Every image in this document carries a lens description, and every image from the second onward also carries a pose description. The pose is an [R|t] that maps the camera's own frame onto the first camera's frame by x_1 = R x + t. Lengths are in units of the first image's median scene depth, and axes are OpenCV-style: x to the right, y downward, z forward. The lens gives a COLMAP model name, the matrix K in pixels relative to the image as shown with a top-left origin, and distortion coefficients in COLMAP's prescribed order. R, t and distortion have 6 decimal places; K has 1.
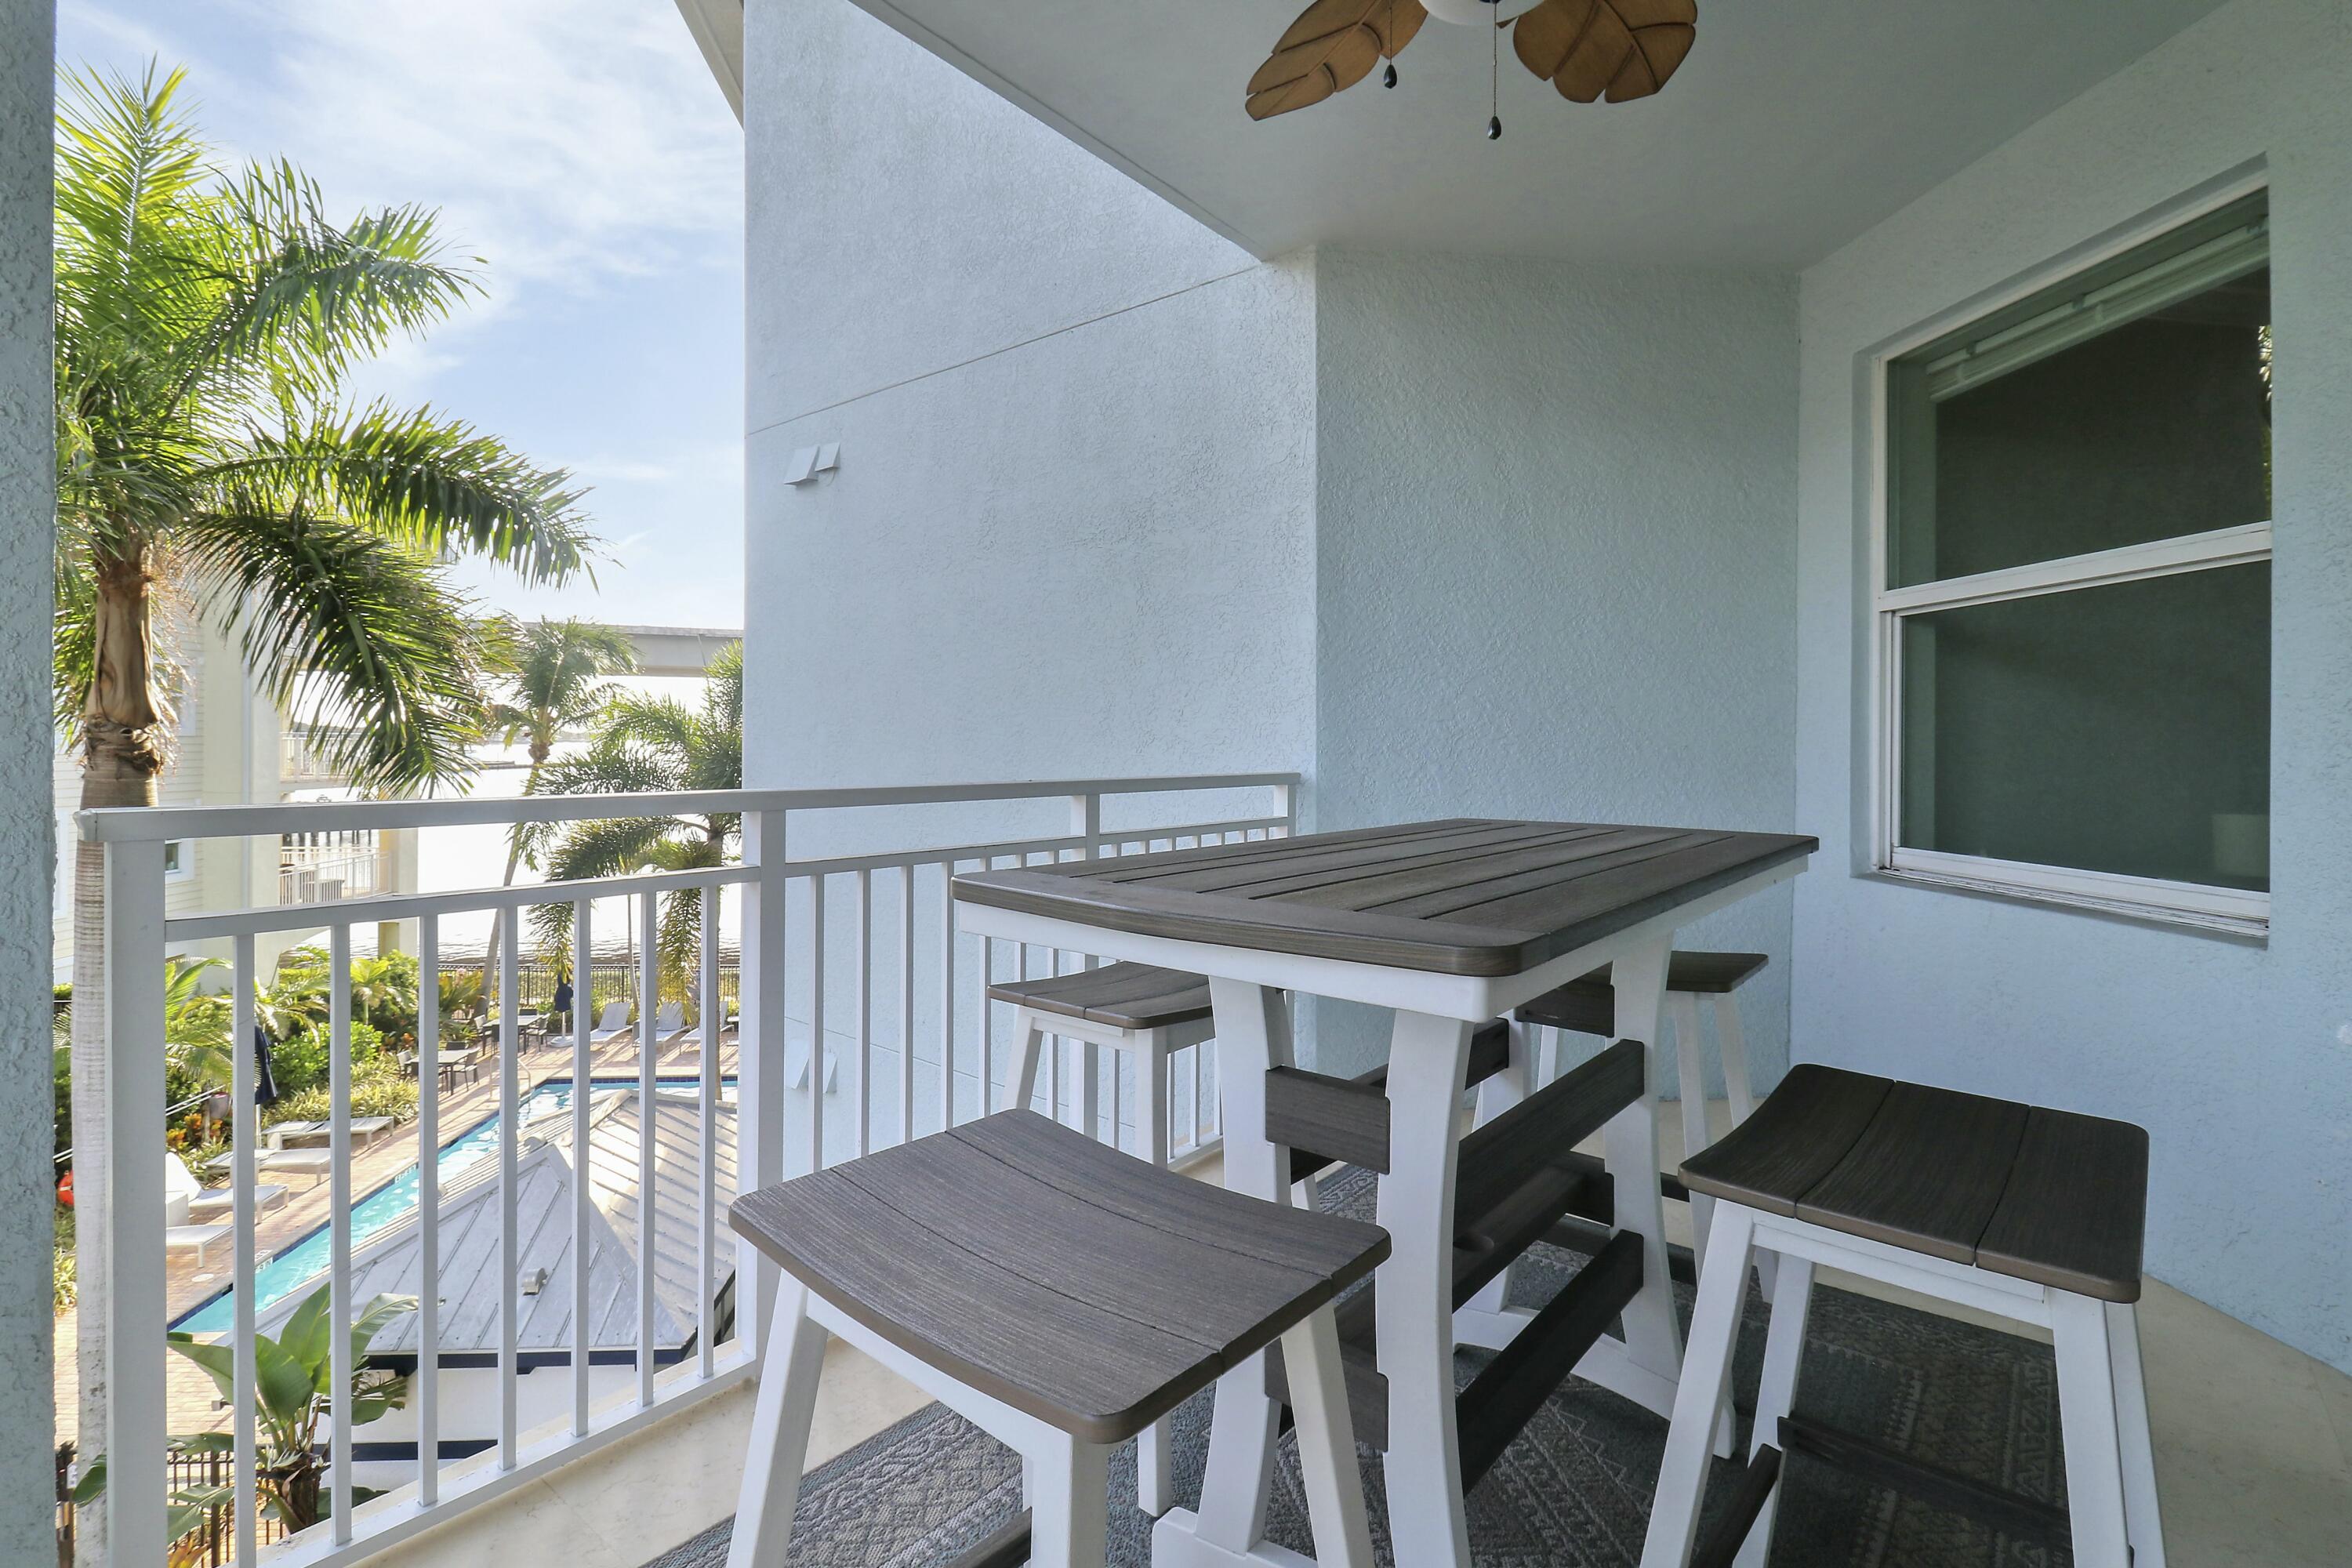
lens RADIAL K [[1138.6, 0, 1163.8], [0, 1138.6, 769.5], [0, 0, 1]] dist [0.031672, -0.025552]
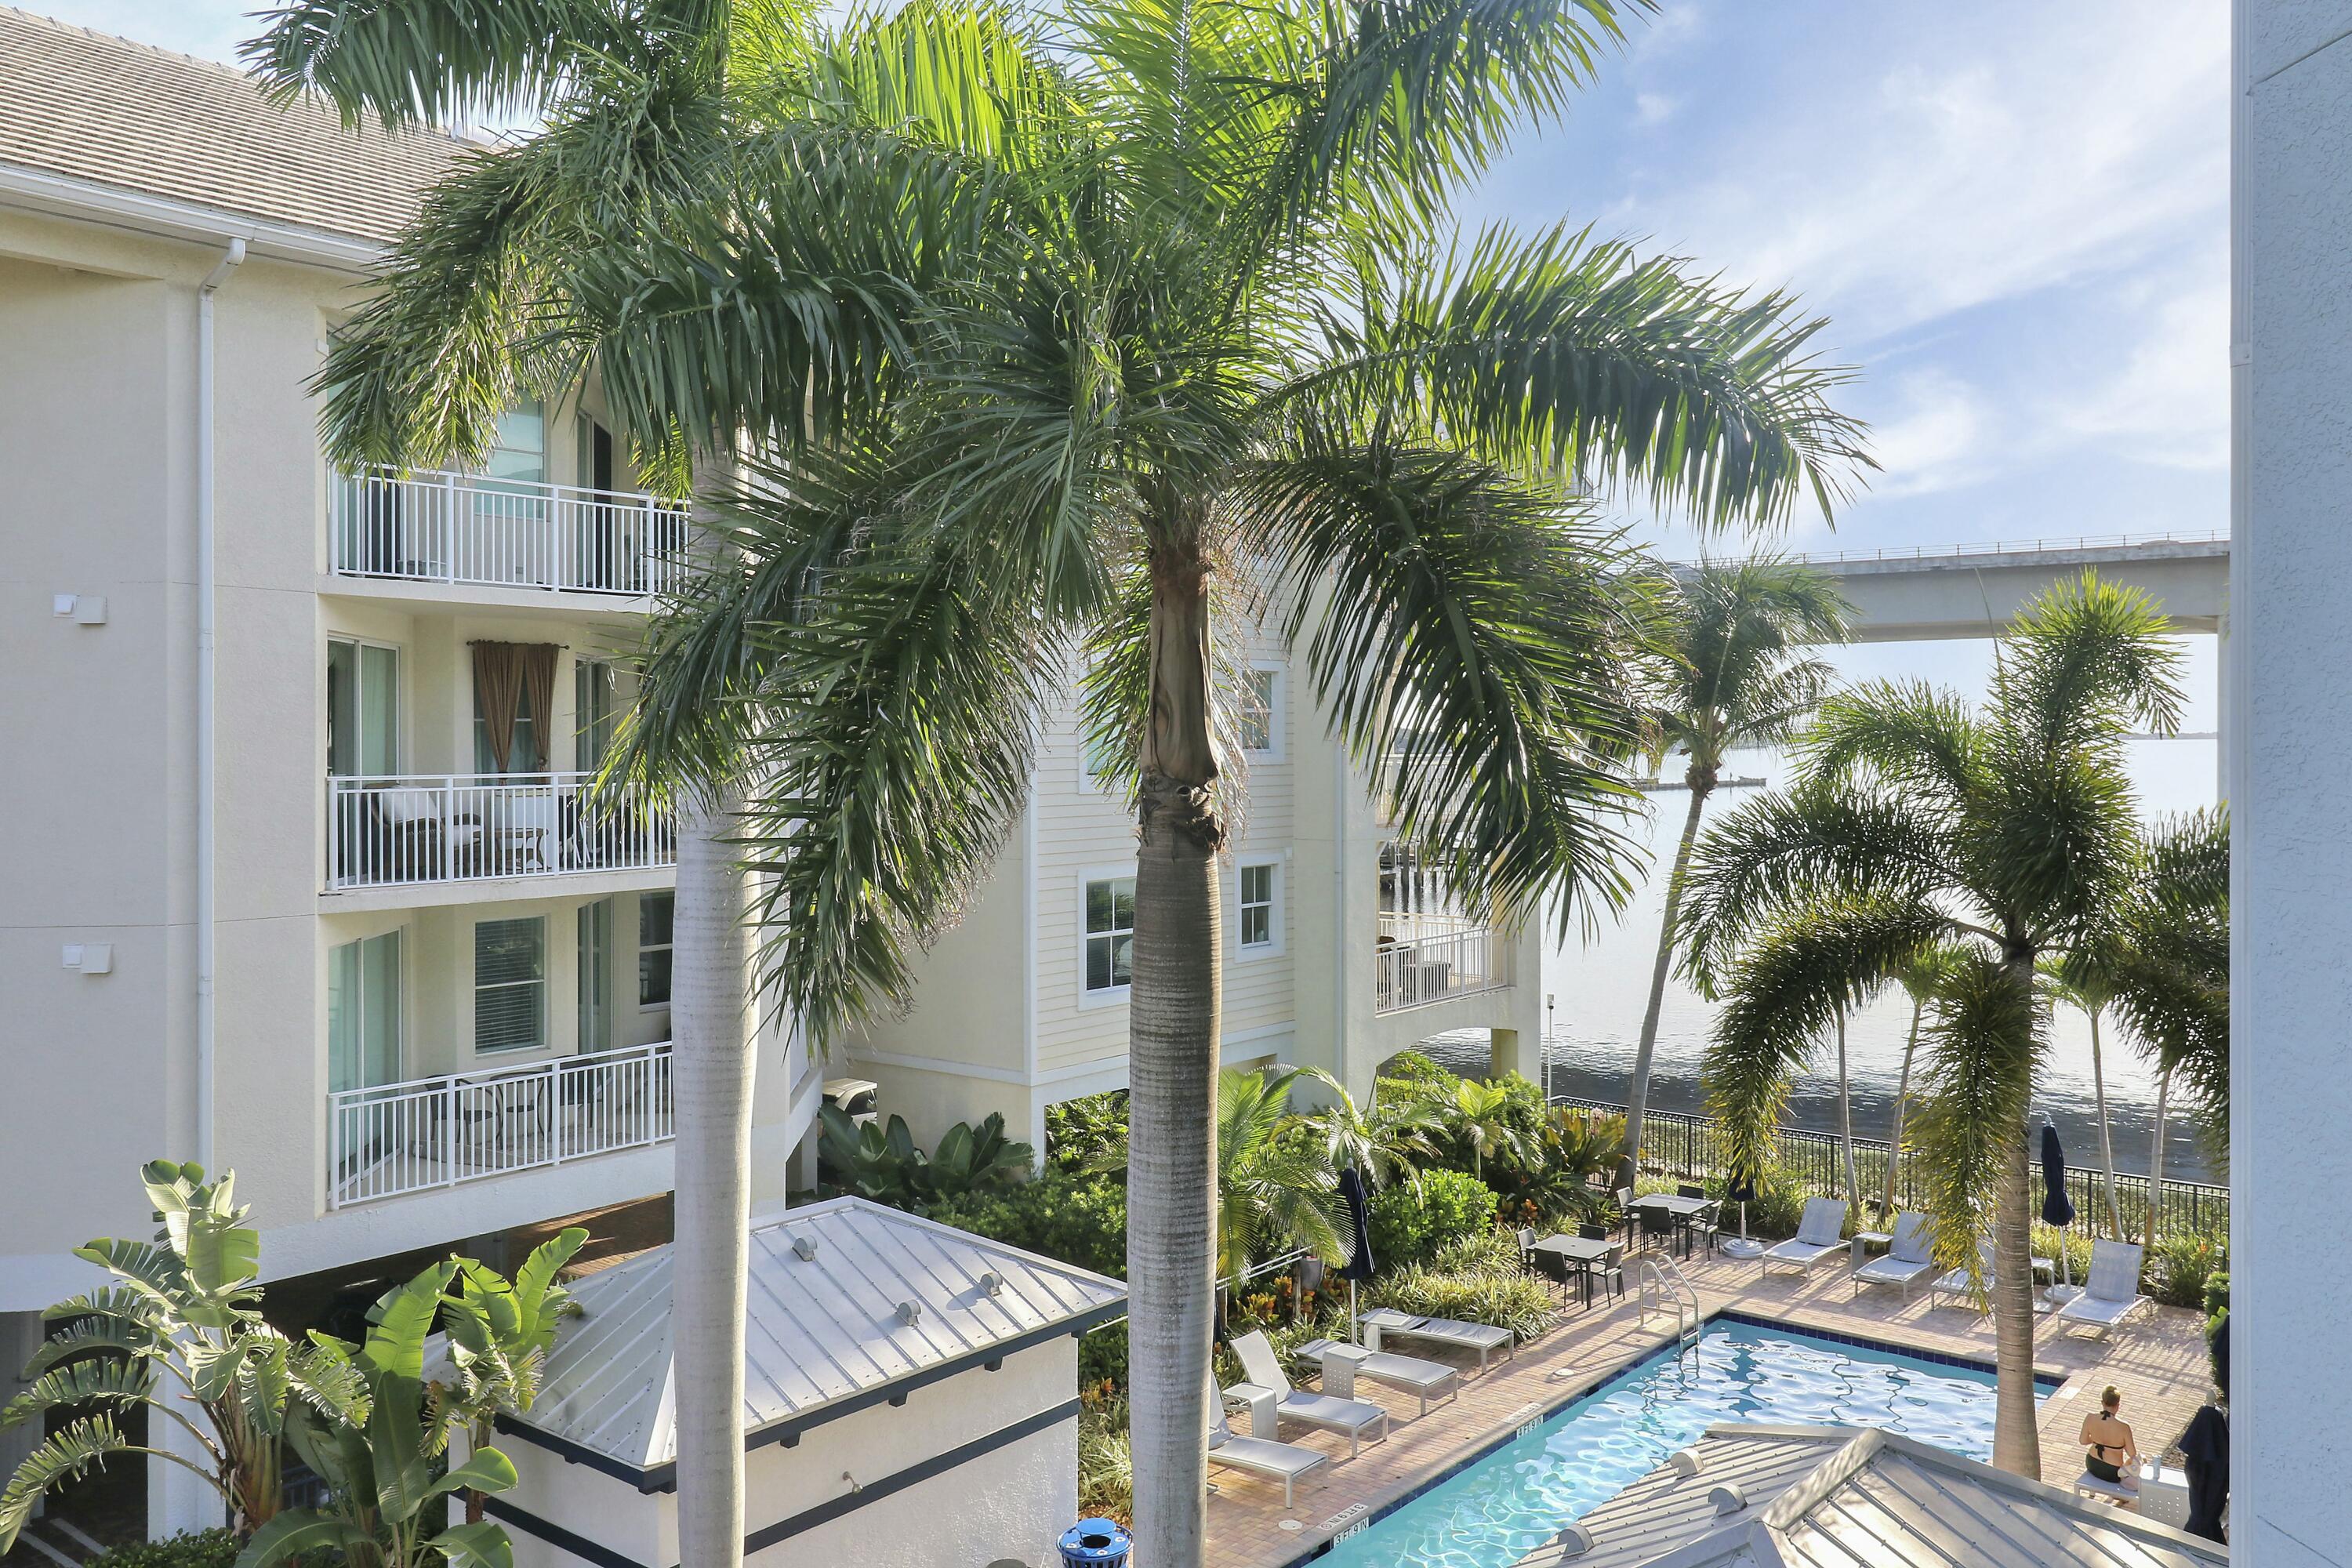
lens RADIAL K [[1877.4, 0, 1177.6], [0, 1877.4, 758.6], [0, 0, 1]] dist [0.033147, -0.006827]
pose [[0.721653, -0.013785, -0.692118, -0.118854], [0.002557, 0.999848, -0.017249, -0.031196], [0.692250, 0.010678, 0.721579, 0.174829]]
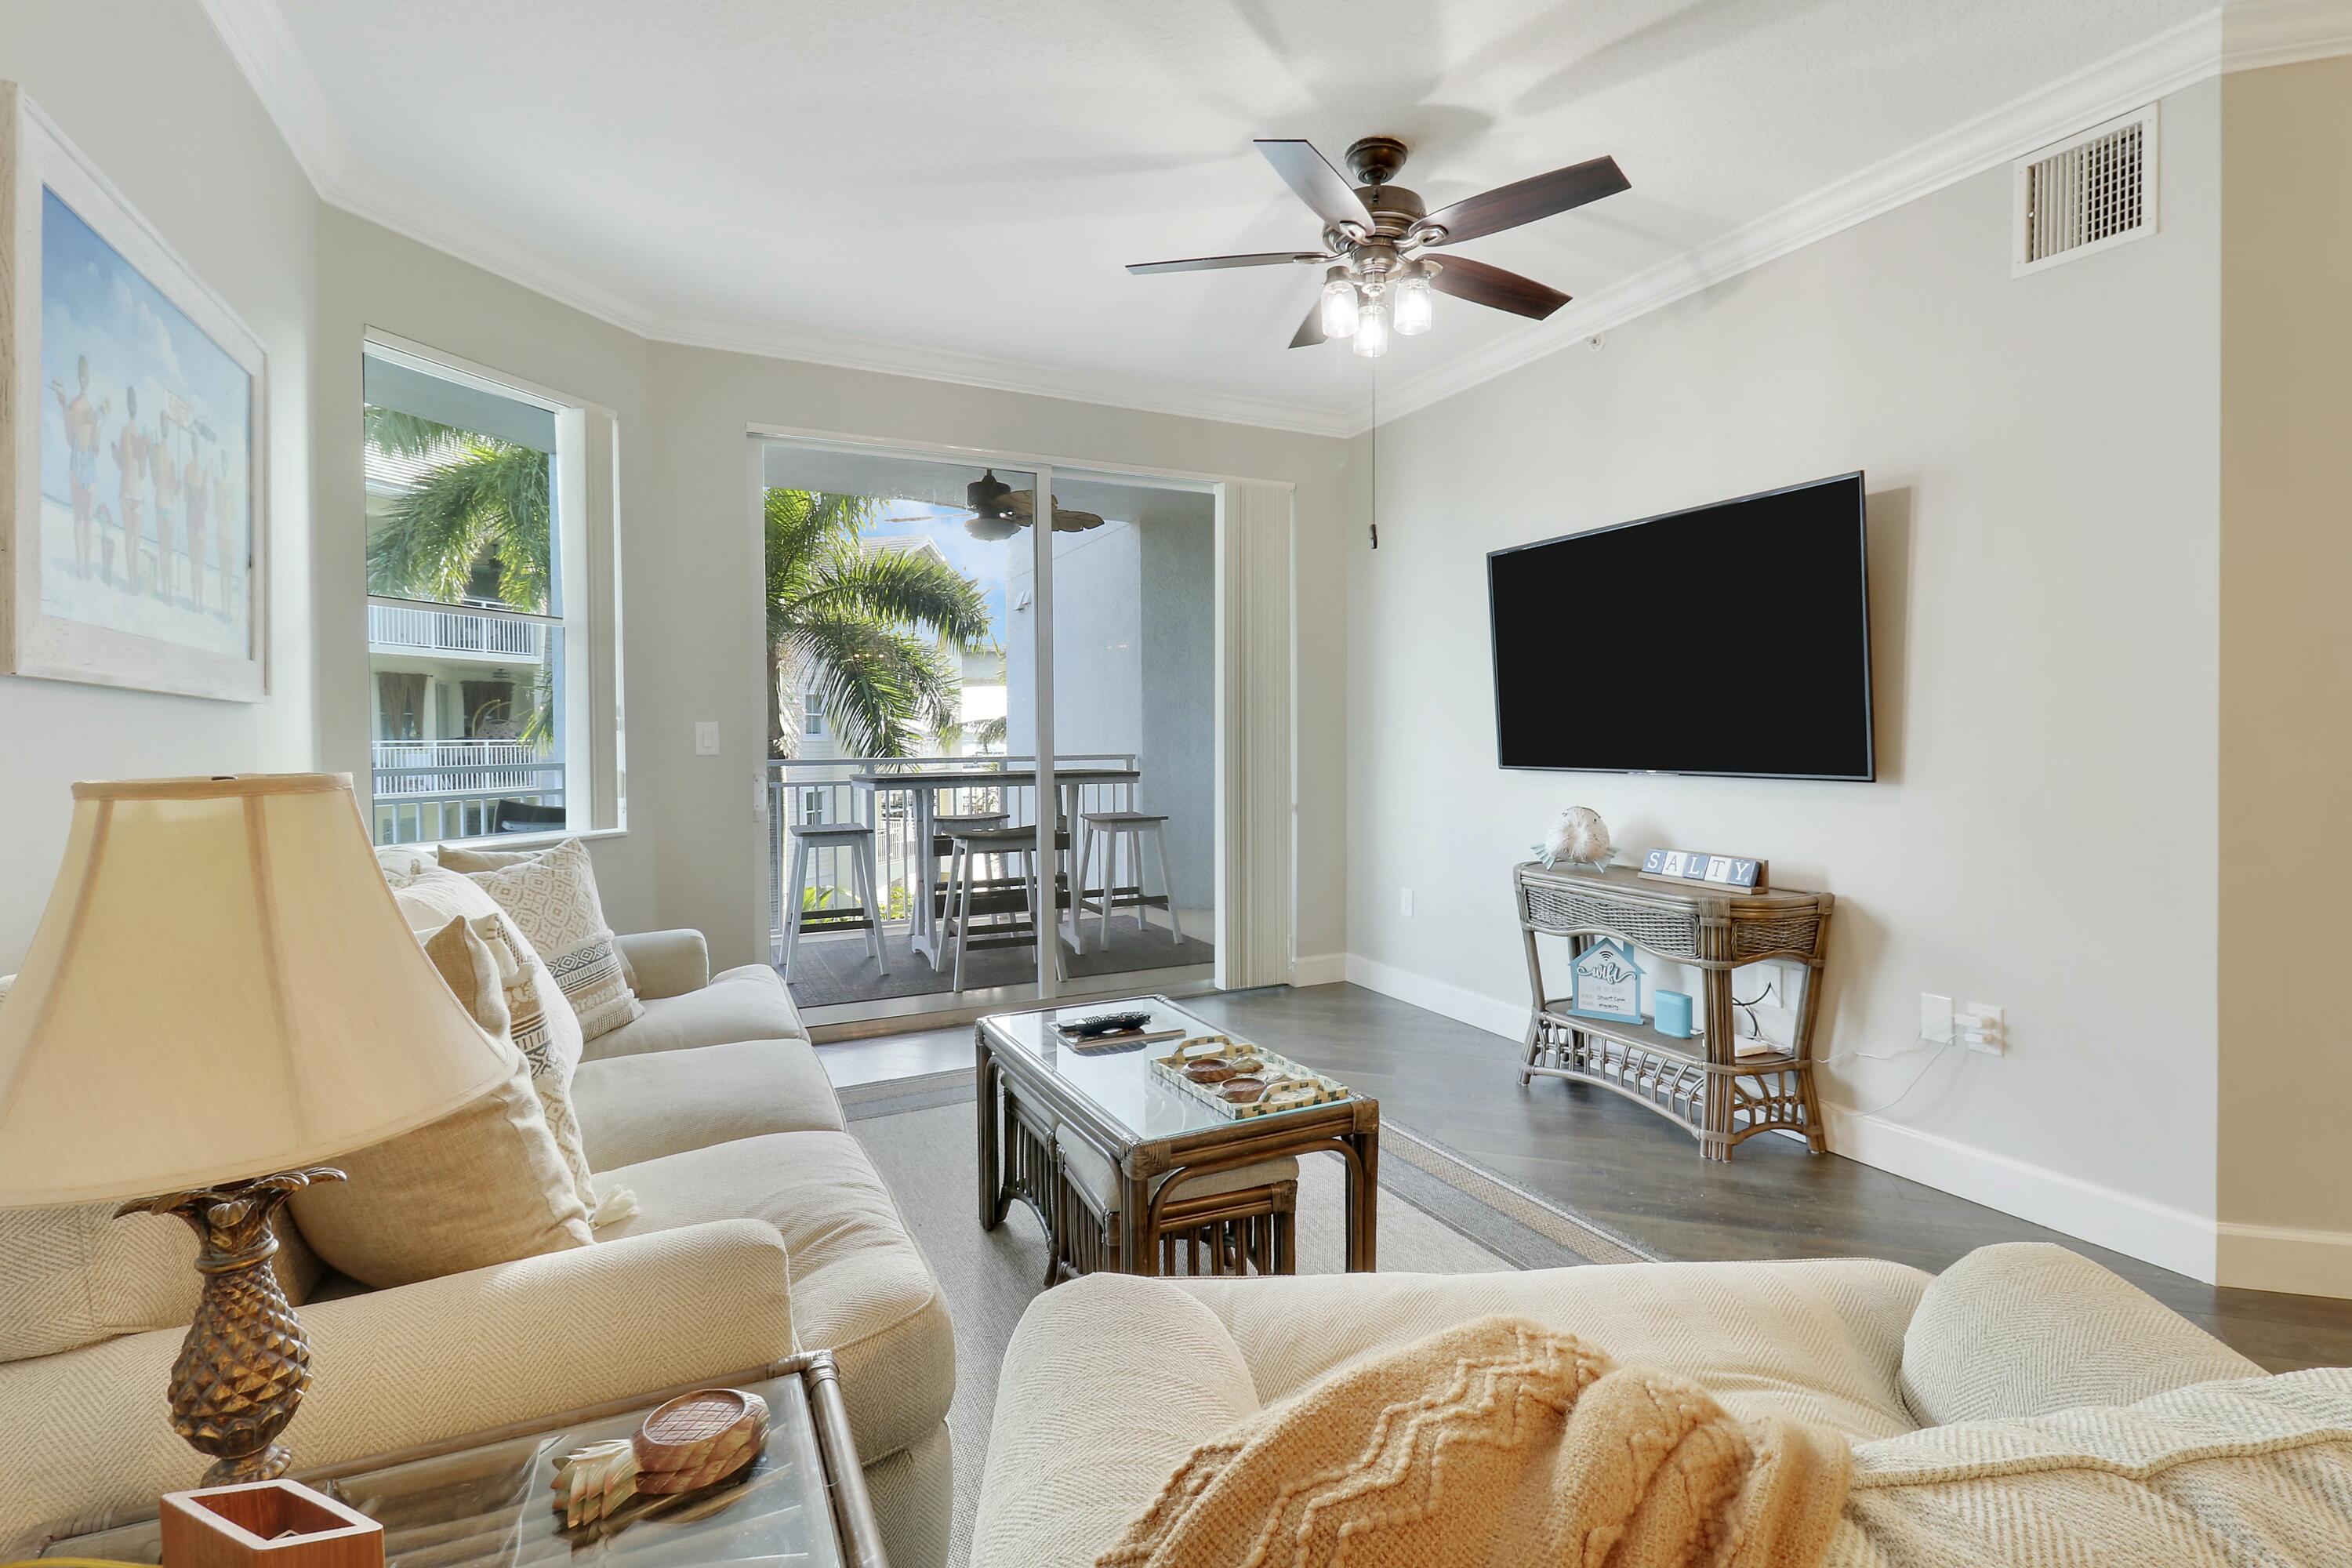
lens RADIAL K [[1105.6, 0, 1176.0], [0, 1105.6, 784.0], [0, 0, 1]] dist [-0.007861, -0.000038]
pose [[0.914341, 0.002929, -0.404935, 0.432028], [0.005002, 0.999816, 0.018526, 0.008280], [0.404915, -0.018964, 0.914158, -0.386383]]
